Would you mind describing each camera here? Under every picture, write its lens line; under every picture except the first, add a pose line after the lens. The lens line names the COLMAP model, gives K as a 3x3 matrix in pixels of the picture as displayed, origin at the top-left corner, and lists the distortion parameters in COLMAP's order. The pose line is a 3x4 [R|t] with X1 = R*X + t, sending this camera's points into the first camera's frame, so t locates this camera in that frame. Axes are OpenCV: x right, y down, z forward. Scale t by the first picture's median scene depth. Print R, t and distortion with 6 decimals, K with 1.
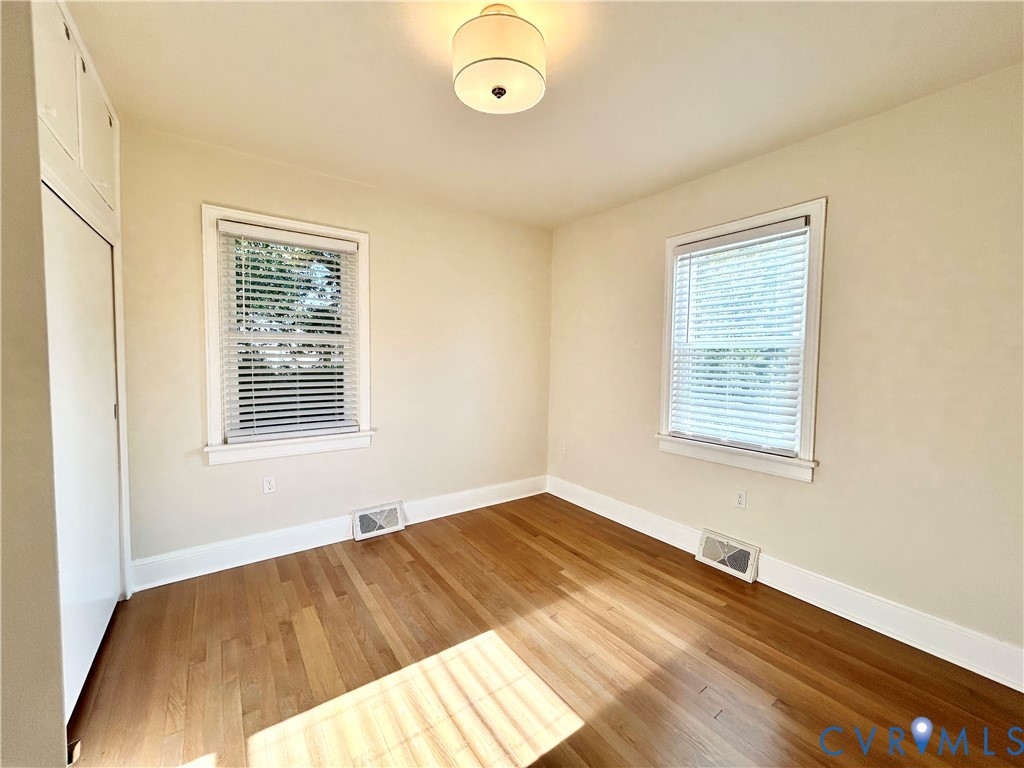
lens RADIAL K [[411.5, 0, 513.3], [0, 411.5, 378.9], [0, 0, 1]] dist [-0.001740, 0.000890]
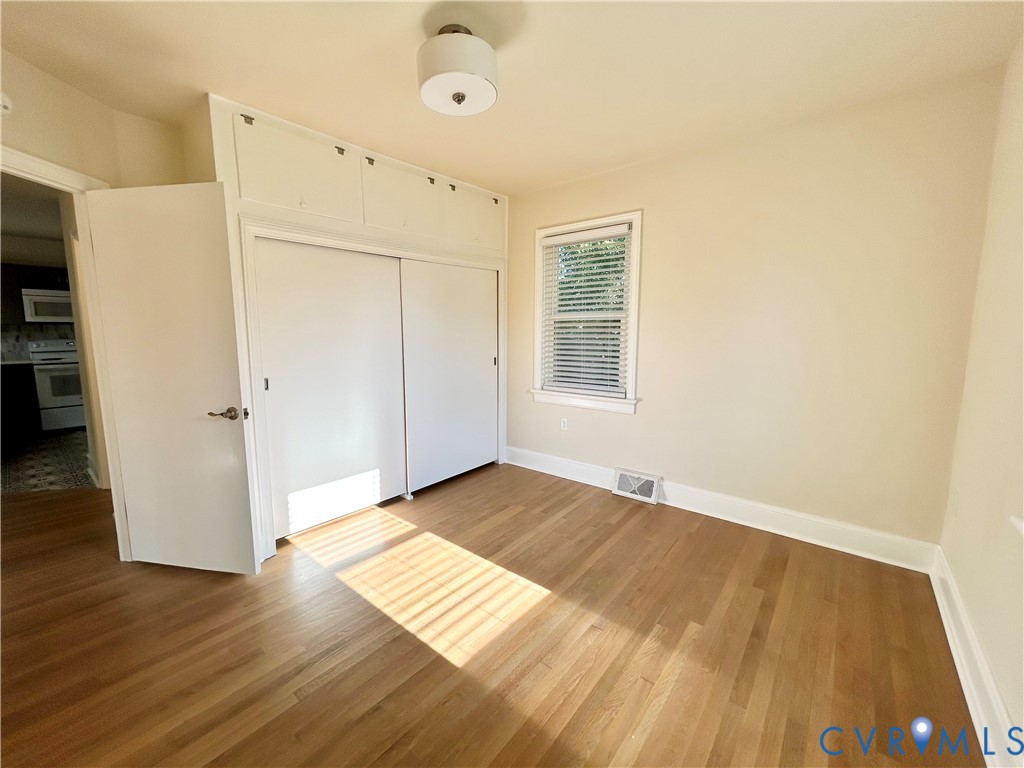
lens RADIAL K [[411.5, 0, 513.3], [0, 411.5, 378.9], [0, 0, 1]] dist [-0.001740, 0.000890]
pose [[0.257008, 0.104806, -0.960709, 0.734808], [-0.046913, 0.994283, 0.095918, -0.019395], [0.965270, 0.020418, 0.260456, 0.524754]]
